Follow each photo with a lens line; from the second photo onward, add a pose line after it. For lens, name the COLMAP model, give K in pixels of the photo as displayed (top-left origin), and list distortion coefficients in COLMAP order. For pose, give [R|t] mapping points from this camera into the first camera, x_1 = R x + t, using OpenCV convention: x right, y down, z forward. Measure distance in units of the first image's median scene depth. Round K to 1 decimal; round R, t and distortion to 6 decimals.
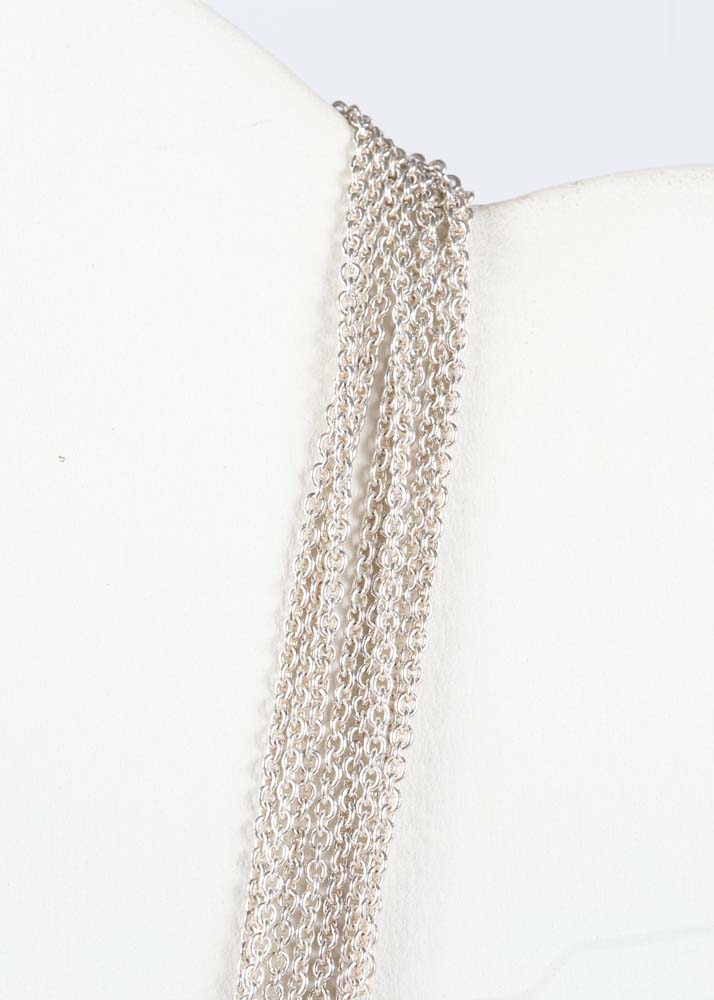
lens RADIAL K [[3091.7, 0, 362.9], [0, 3091.7, 499.8], [0, 0, 1]] dist [-0.584150, 0.000000]
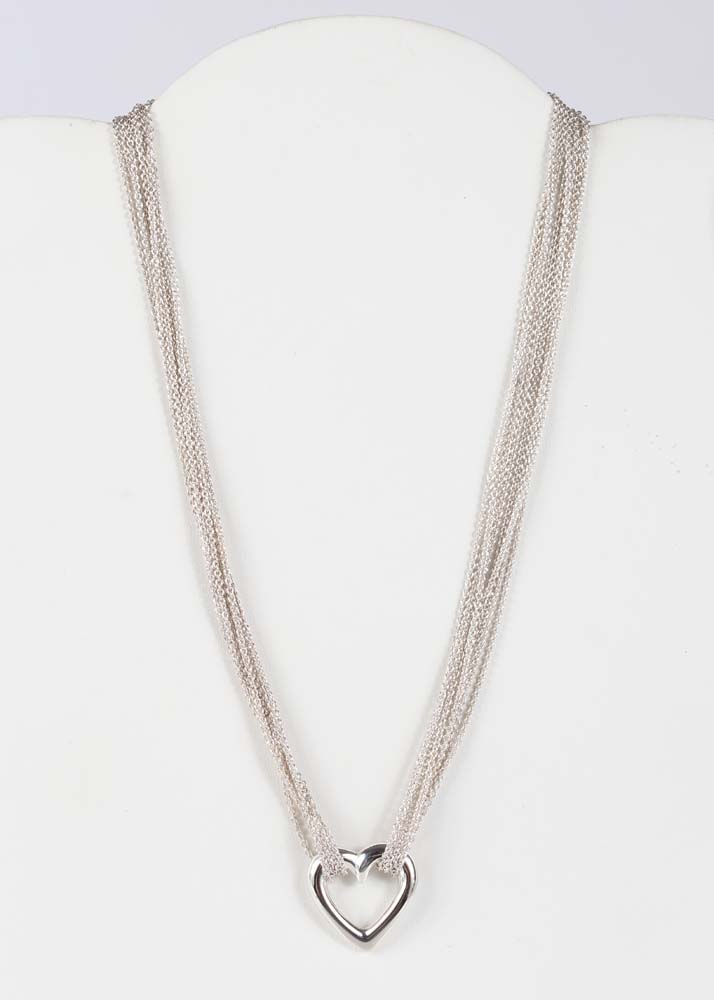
lens RADIAL K [[3091.7, 0, 355.2], [0, 3091.7, 500.8], [0, 0, 1]] dist [-0.584150, 0.000000]
pose [[0.998591, 0.025947, -0.046291, -0.054016], [-0.024972, 0.999456, 0.021530, 0.243411], [0.046824, -0.020344, 0.998696, -2.296417]]
